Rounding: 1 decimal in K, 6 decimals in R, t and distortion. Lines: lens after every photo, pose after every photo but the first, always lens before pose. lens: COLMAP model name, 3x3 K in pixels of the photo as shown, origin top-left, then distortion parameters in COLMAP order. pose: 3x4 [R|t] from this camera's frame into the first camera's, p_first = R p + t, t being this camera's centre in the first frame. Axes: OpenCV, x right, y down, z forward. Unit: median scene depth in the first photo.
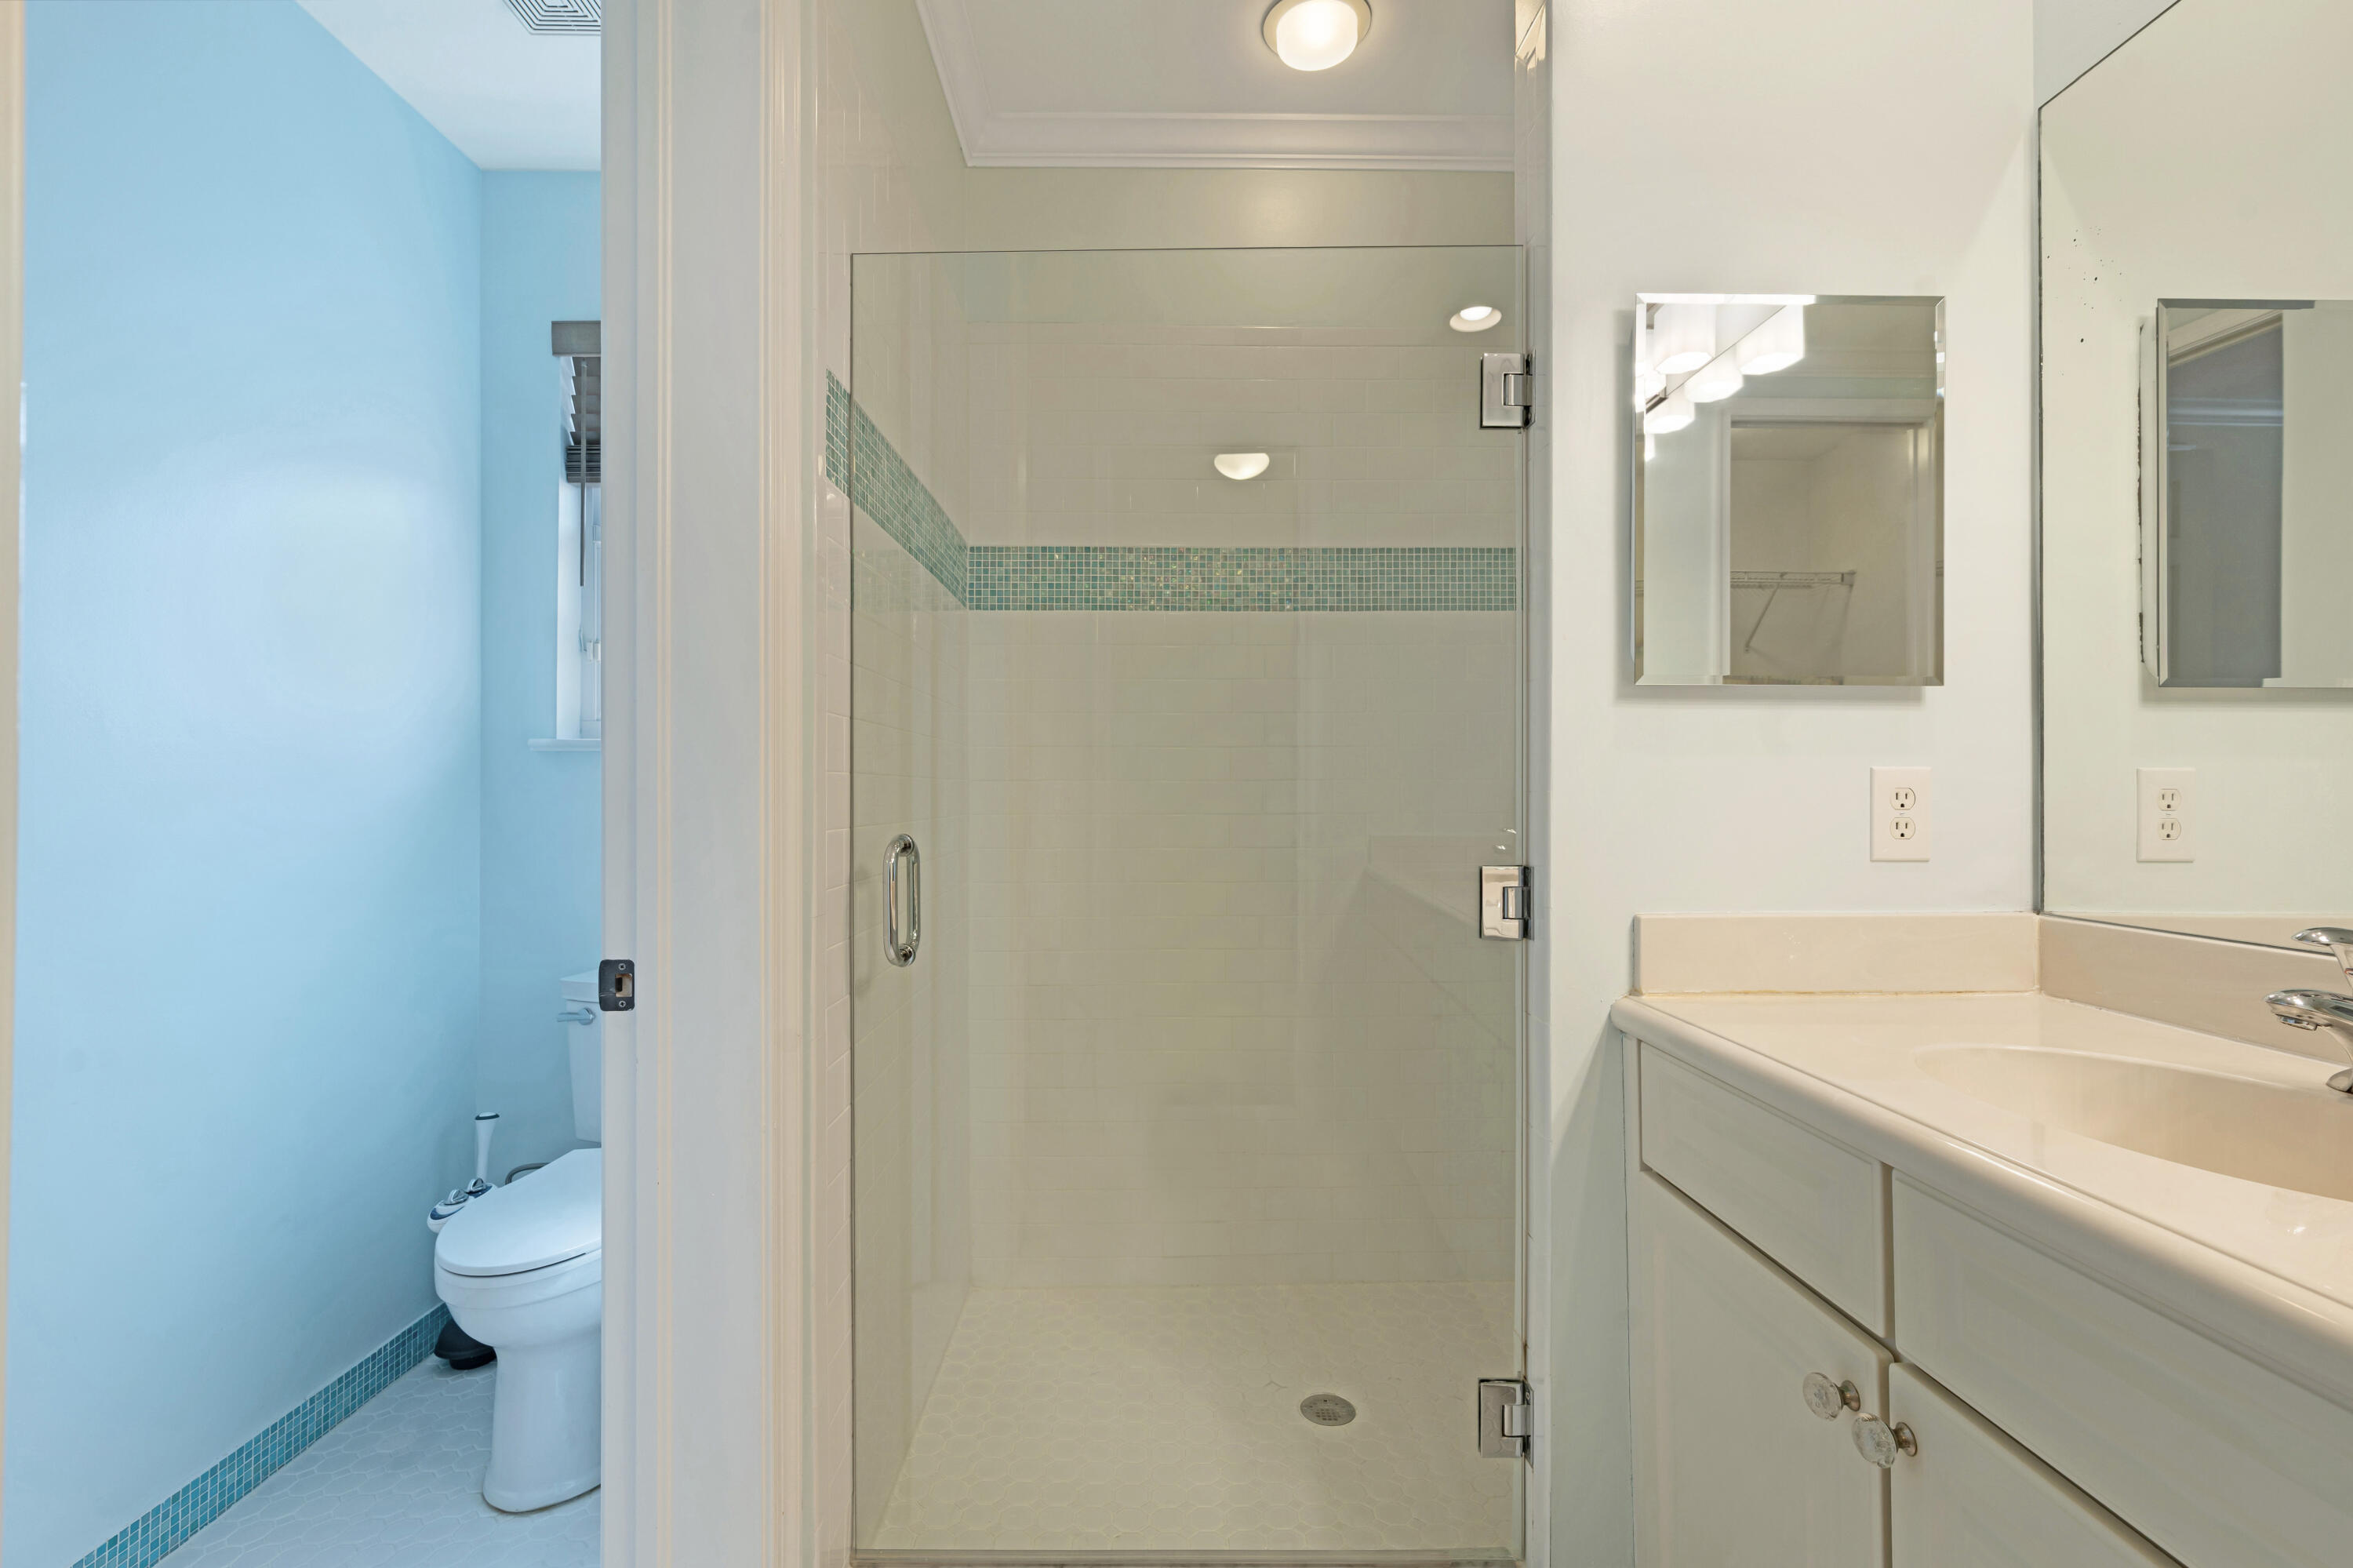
lens RADIAL K [[1068.9, 0, 1175.7], [0, 1068.9, 794.1], [0, 0, 1]] dist [-0.000086, -0.000320]
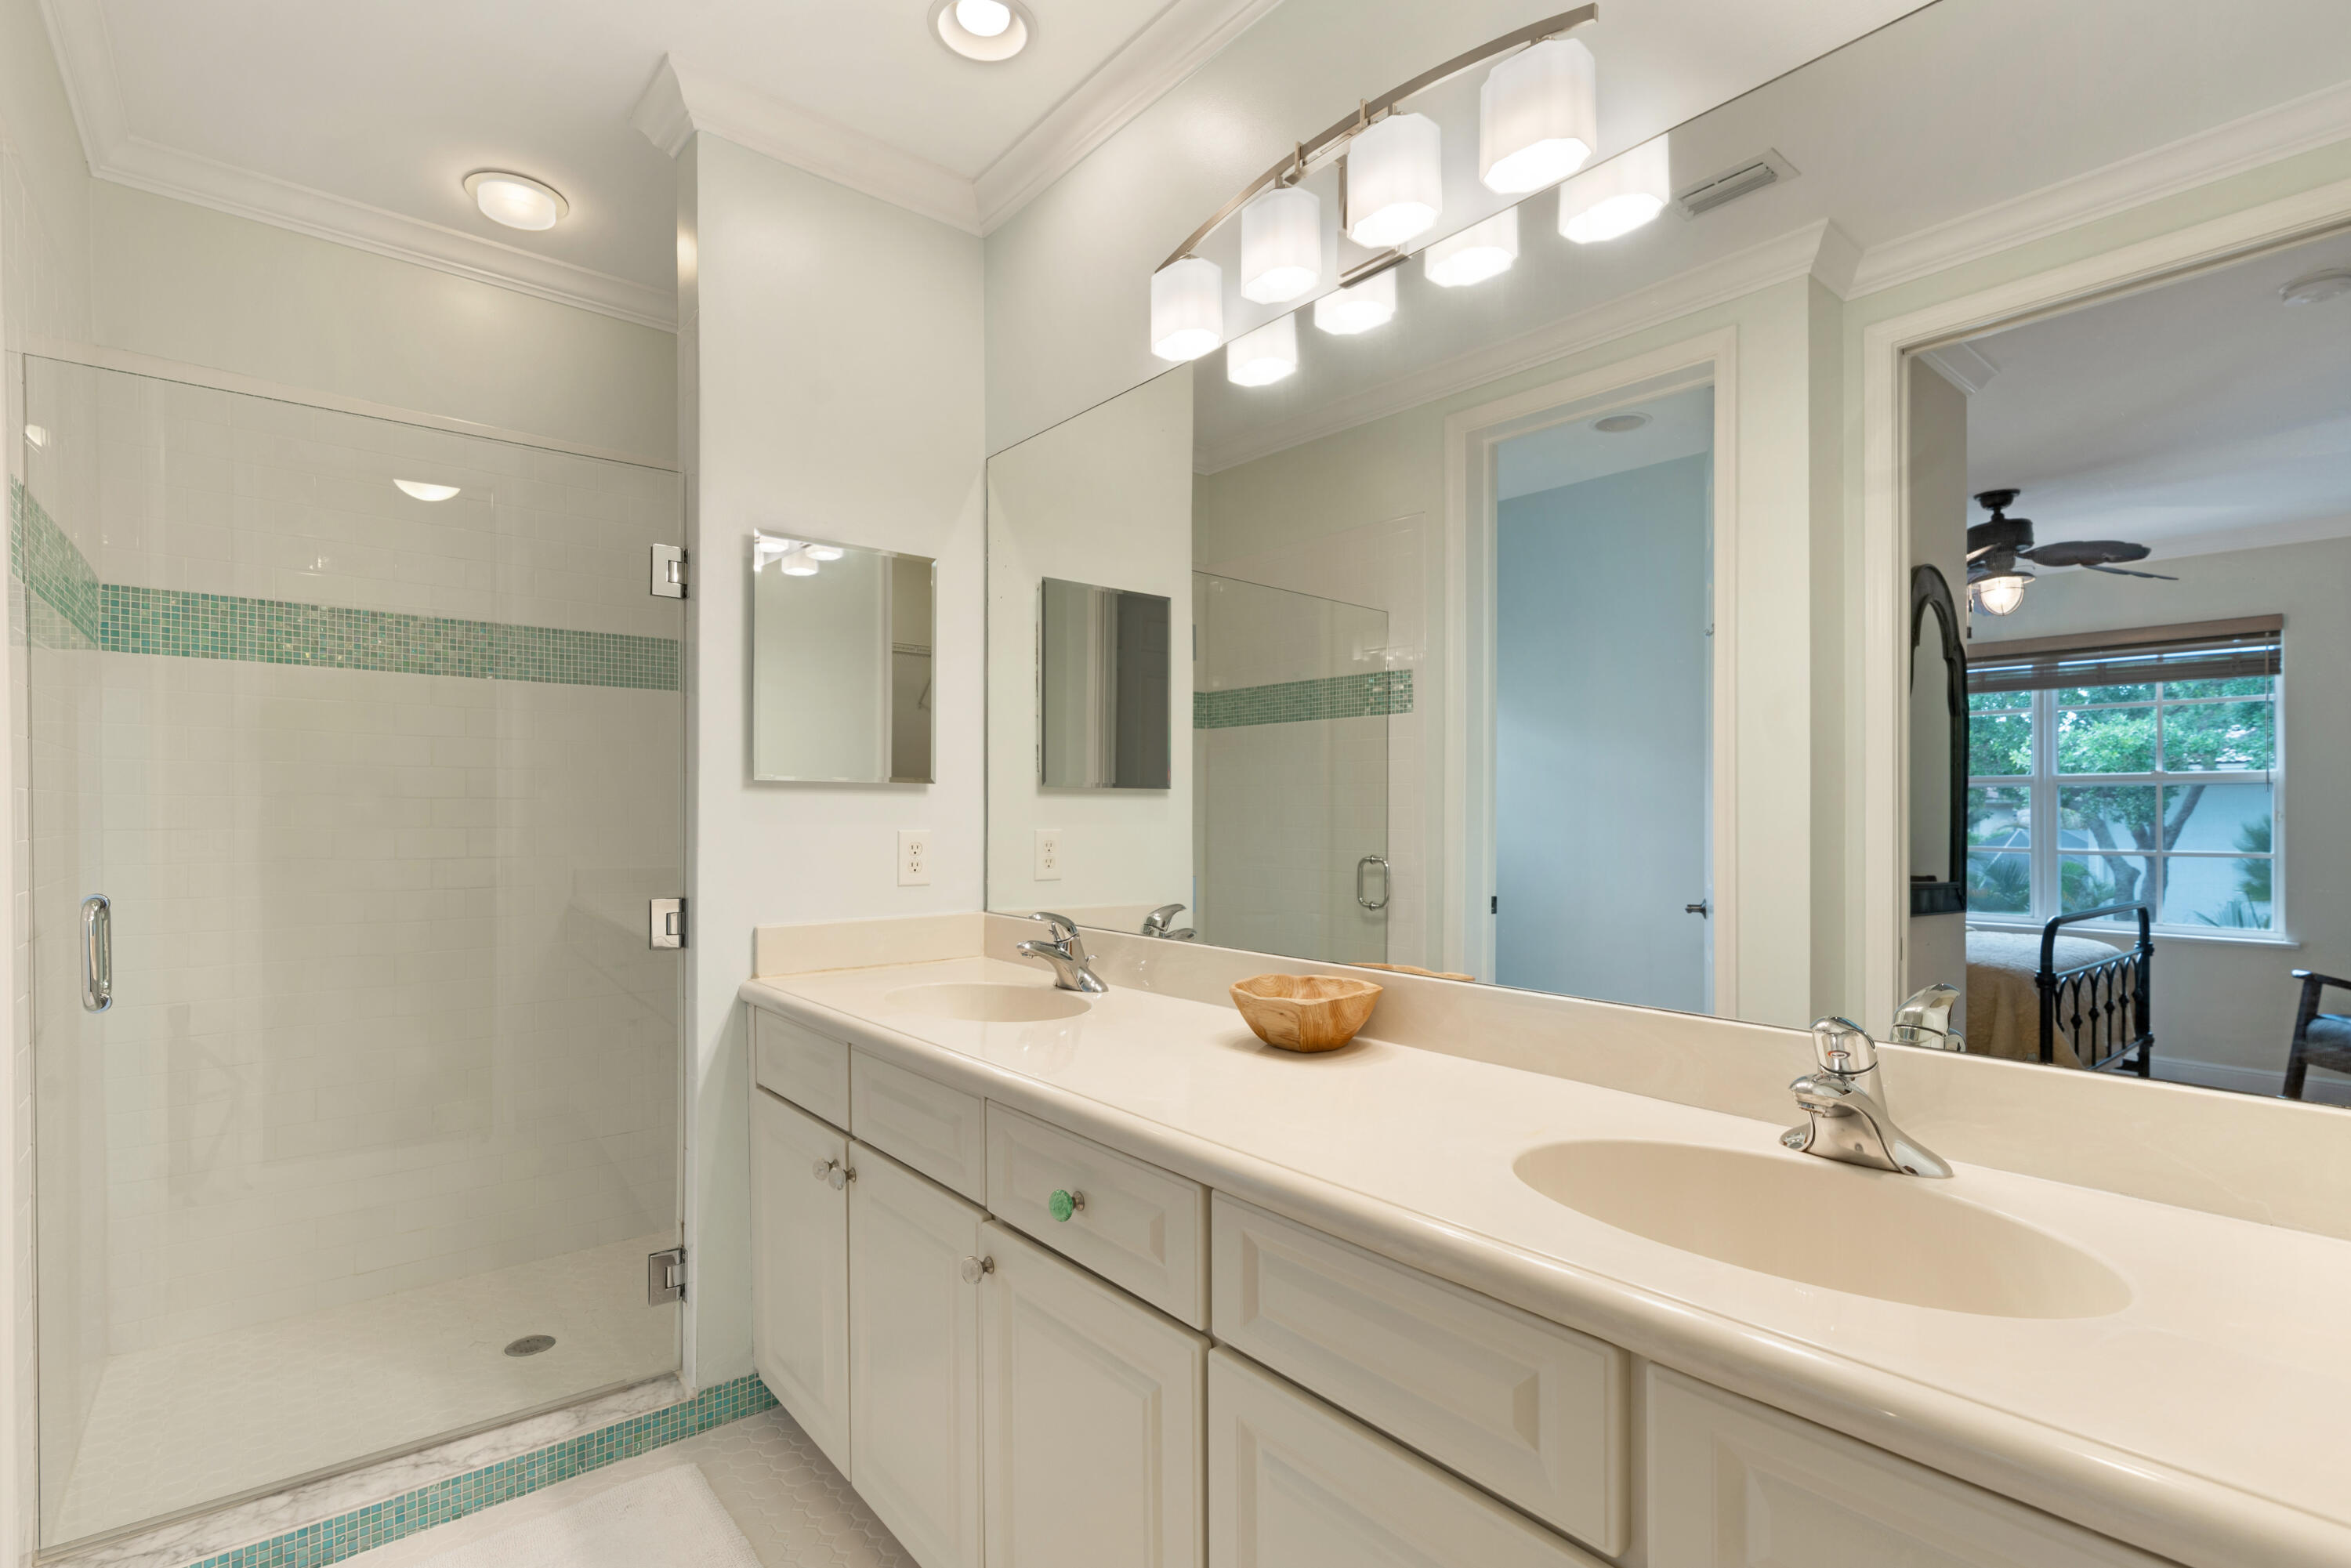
lens RADIAL K [[1114.3, 0, 1168.9], [0, 1114.3, 816.7], [0, 0, 1]] dist [0.001487, -0.005014]
pose [[0.789291, -0.000506, 0.614020, -0.084178], [-0.003103, 0.999984, 0.004812, -0.052926], [-0.614012, -0.005704, 0.789276, -0.606632]]
